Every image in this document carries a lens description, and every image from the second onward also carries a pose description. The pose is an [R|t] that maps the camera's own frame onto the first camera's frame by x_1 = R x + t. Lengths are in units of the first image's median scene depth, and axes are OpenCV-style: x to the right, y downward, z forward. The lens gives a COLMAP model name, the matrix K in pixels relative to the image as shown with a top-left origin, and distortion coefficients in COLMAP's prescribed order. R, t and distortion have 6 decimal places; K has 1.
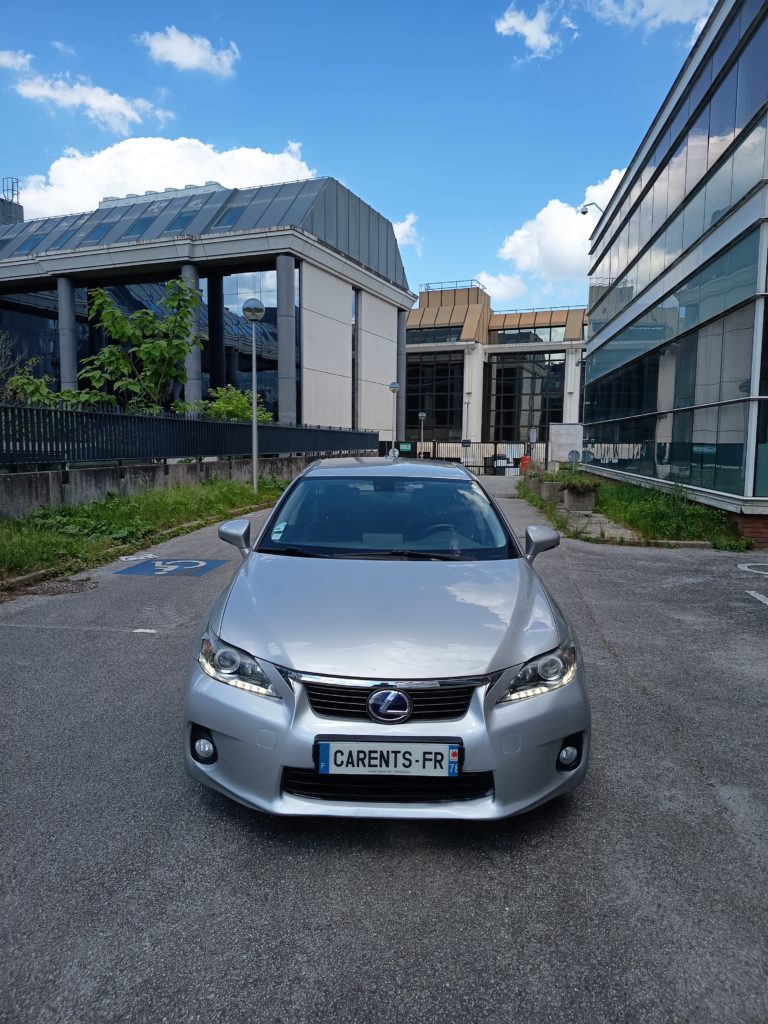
lens RADIAL K [[713.1, 0, 388.8], [0, 713.1, 506.9], [0, 0, 1]] dist [0.046676, -0.063859]
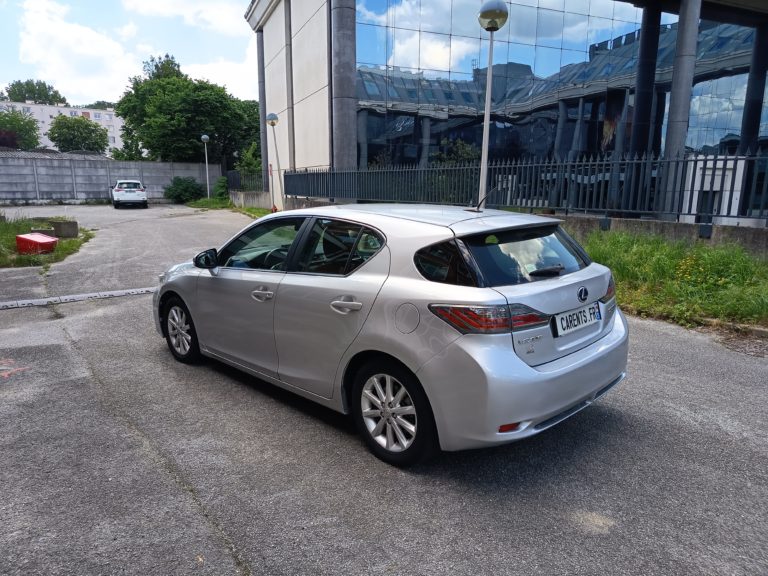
lens RADIAL K [[534.9, 0, 377.4], [0, 534.9, 284.6], [0, 0, 1]] dist [0.046676, -0.063859]
pose [[-0.722333, 0.110643, -0.682637, 0.086439], [-0.078423, 0.967644, 0.239821, -0.022277], [0.687085, 0.226765, -0.690284, 0.246886]]
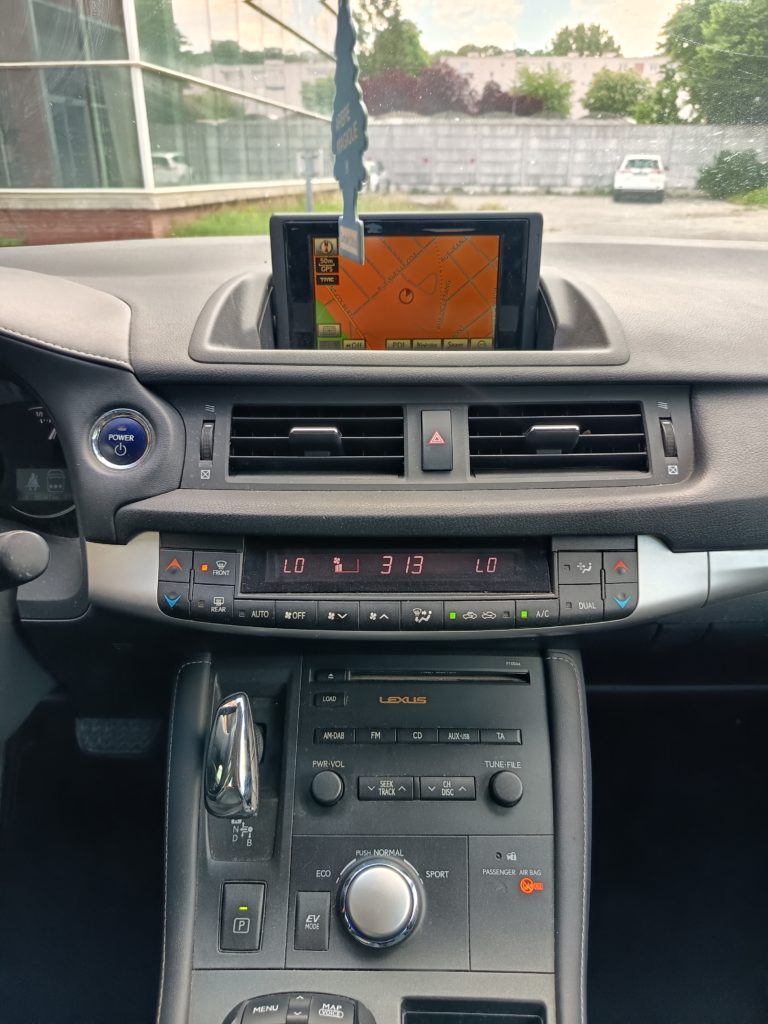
lens RADIAL K [[713.1, 0, 388.8], [0, 713.1, 506.9], [0, 0, 1]] dist [0.046676, -0.063859]
pose [[-0.999754, -0.021644, 0.004754, -0.001636], [-0.016284, 0.863078, 0.504808, 0.002966], [-0.015030, 0.504607, -0.863218, 0.138127]]
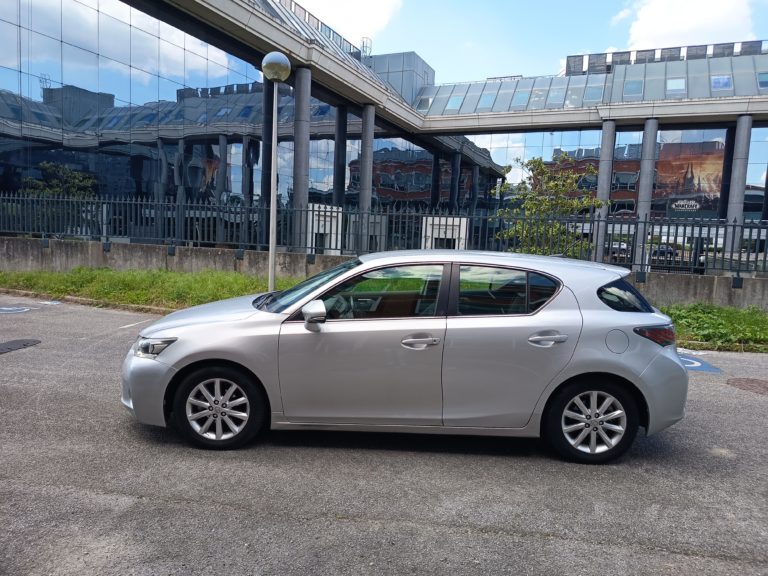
lens RADIAL K [[534.9, 0, 377.4], [0, 534.9, 284.6], [0, 0, 1]] dist [0.046676, -0.063859]
pose [[-0.043157, 0.083100, -0.995606, 0.137889], [-0.134720, 0.986949, 0.088217, -0.011629], [0.989943, 0.137936, -0.031399, 0.143786]]
